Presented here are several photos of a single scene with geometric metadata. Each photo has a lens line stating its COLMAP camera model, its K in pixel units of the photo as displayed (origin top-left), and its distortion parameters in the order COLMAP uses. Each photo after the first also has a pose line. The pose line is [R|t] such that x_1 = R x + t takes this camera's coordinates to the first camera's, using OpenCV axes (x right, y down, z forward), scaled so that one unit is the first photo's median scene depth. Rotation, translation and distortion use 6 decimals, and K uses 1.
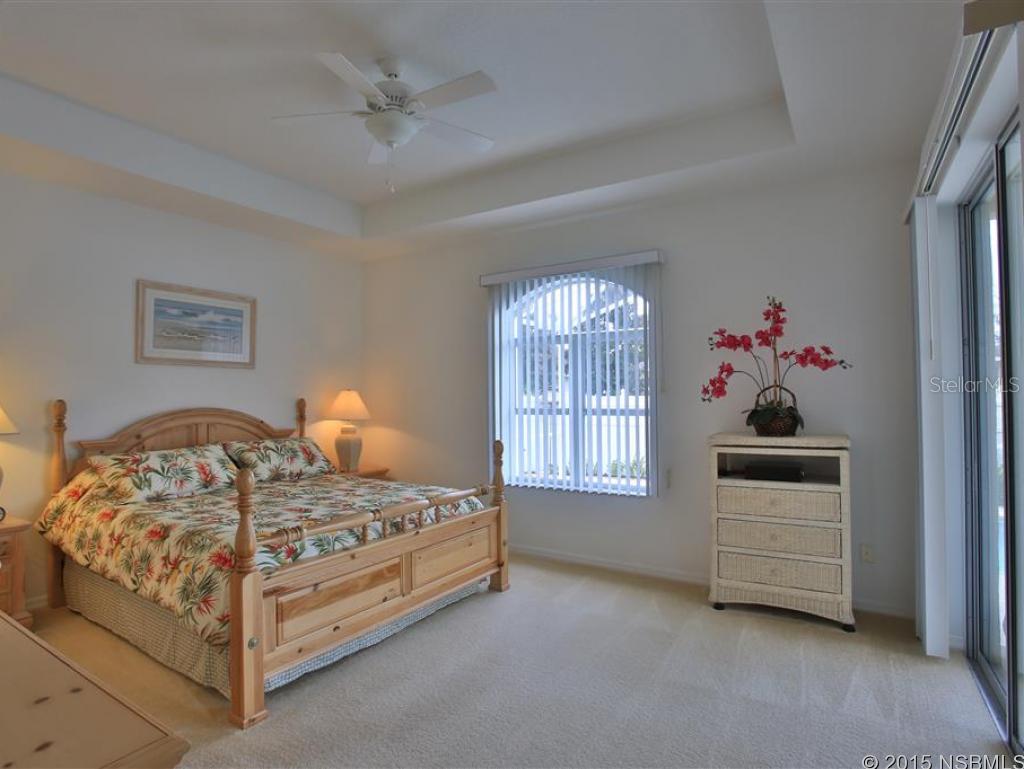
lens RADIAL K [[573.6, 0, 493.7], [0, 573.6, 382.1], [0, 0, 1]] dist [-0.098230, 0.032825]
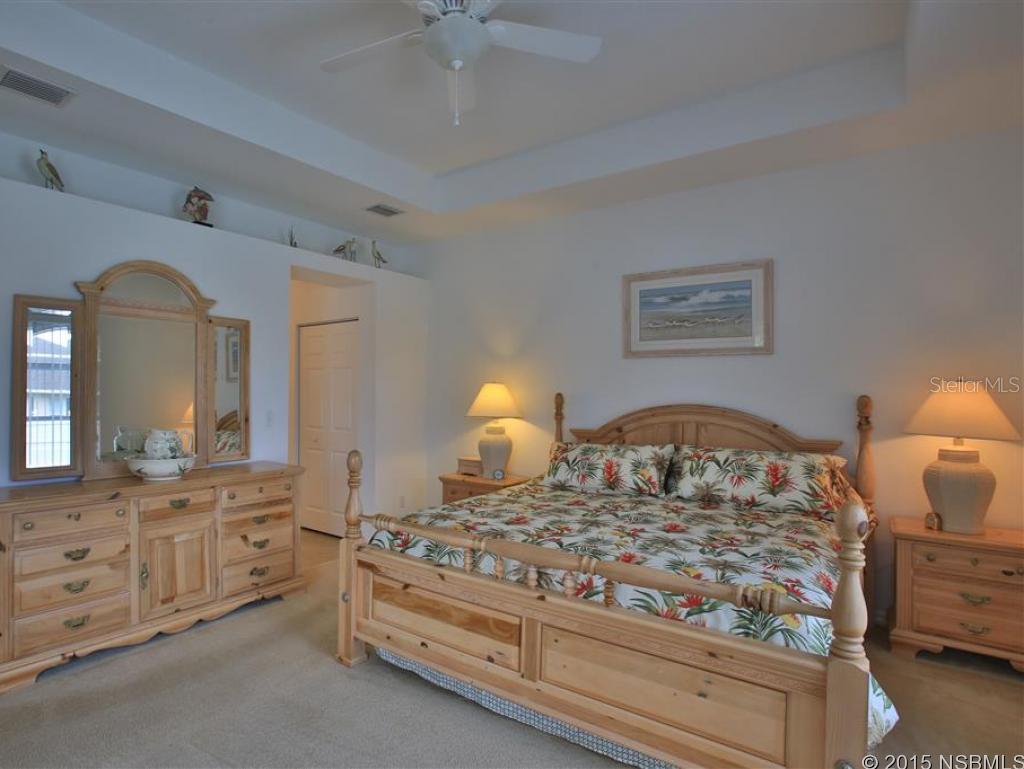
lens RADIAL K [[597.0, 0, 478.5], [0, 597.0, 384.6], [0, 0, 1]] dist [-0.060973, 0.000548]
pose [[-0.112655, -0.006202, -0.993615, 0.452847], [0.019916, 0.999766, -0.008499, 0.017853], [0.993435, -0.020747, -0.112505, 0.820001]]
